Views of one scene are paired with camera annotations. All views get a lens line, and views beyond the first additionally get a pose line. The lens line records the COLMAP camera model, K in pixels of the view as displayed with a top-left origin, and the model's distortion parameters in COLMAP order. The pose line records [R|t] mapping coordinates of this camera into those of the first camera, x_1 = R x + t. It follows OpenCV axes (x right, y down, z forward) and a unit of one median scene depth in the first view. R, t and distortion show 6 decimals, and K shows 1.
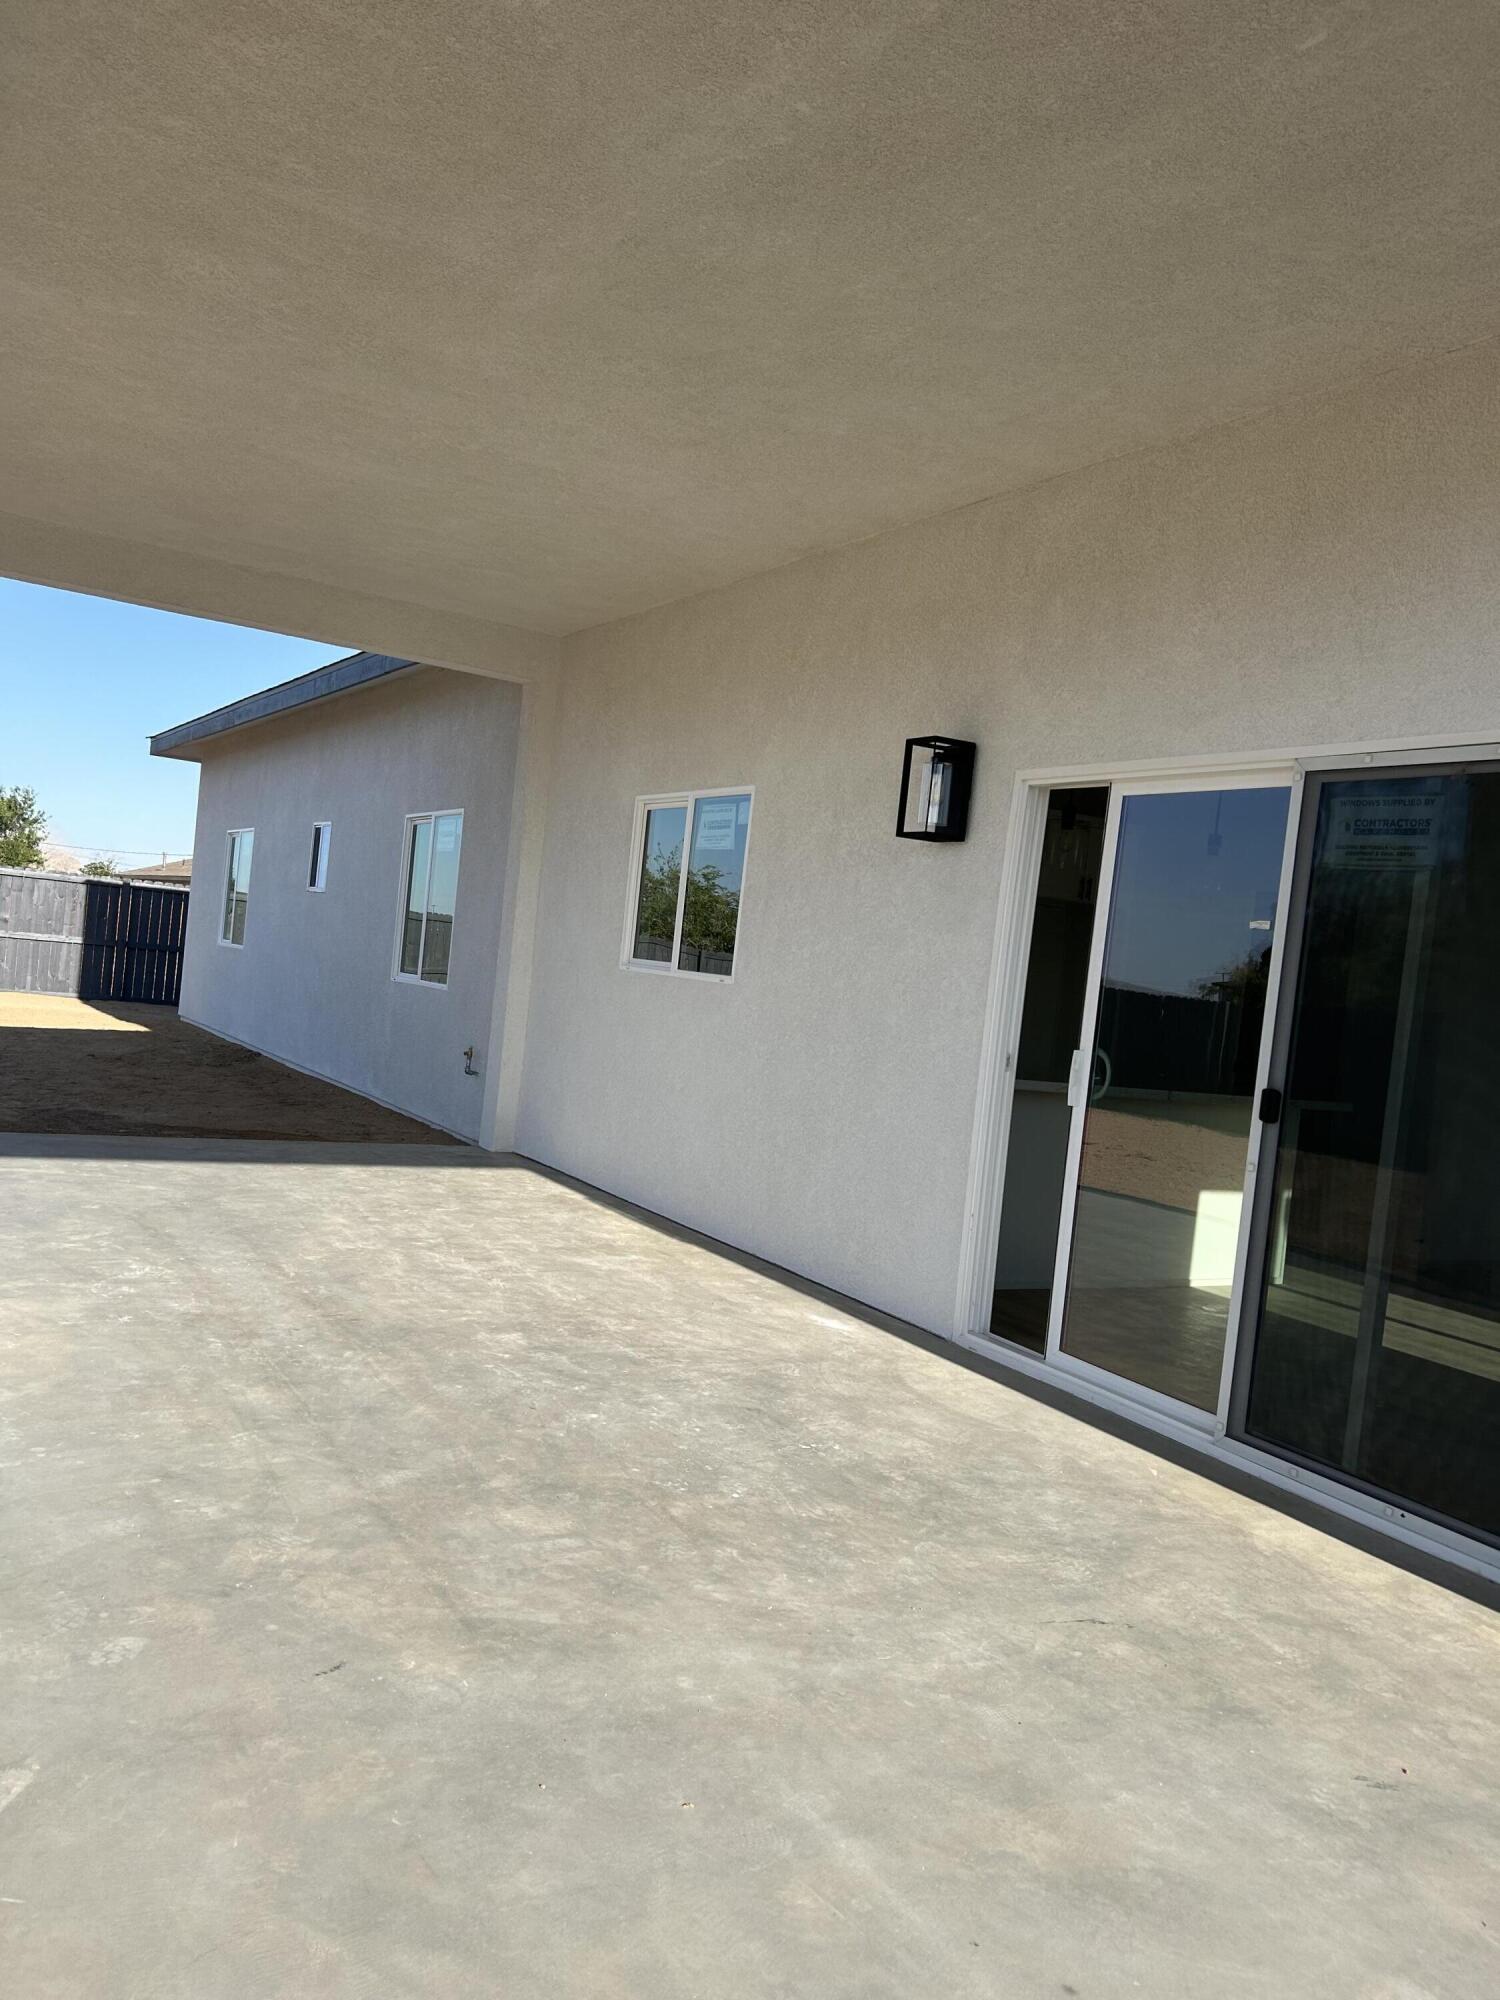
lens RADIAL K [[1495.1, 0, 750.0], [0, 1495.1, 1000.0], [0, 0, 1]] dist [0.000602, 0.000149]
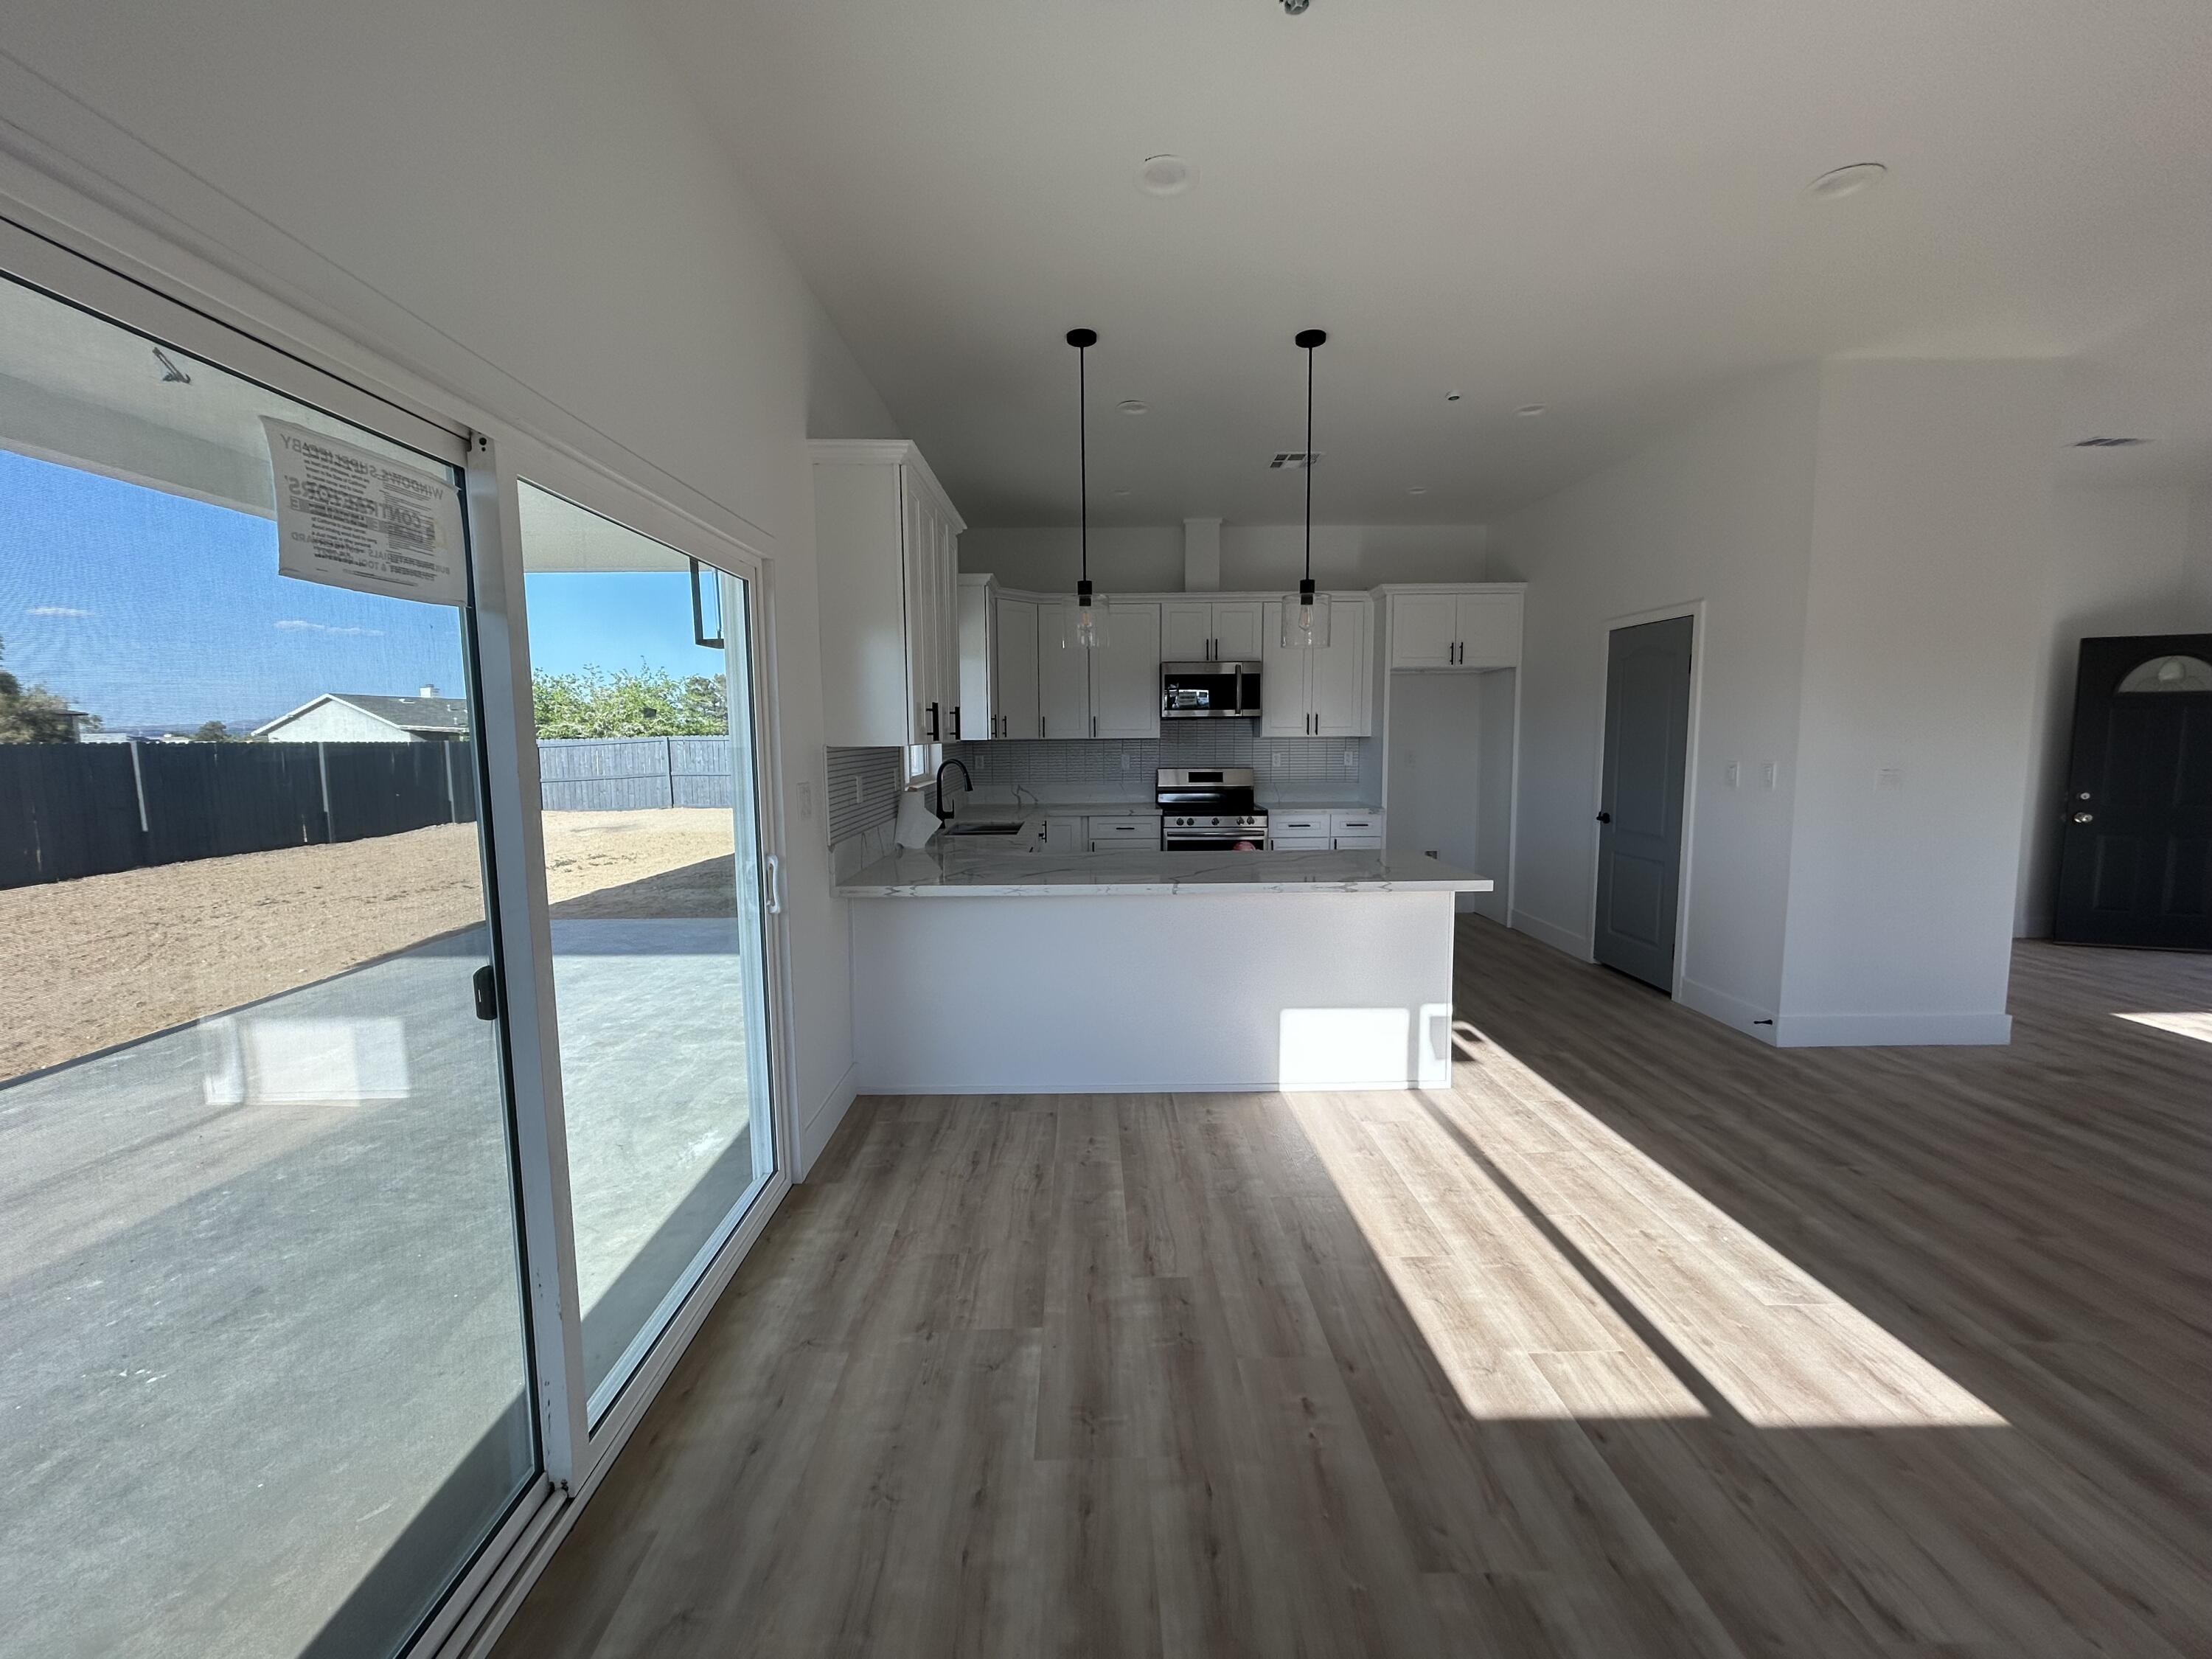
lens RADIAL K [[894.2, 0, 1106.0], [0, 894.2, 829.5], [0, 0, 1]] dist [0.000455, 0.000117]
pose [[0.861912, -0.061604, -0.503301, 0.678710], [0.088134, 0.995685, 0.029059, 0.015626], [0.499339, -0.069404, 0.863622, 0.717224]]
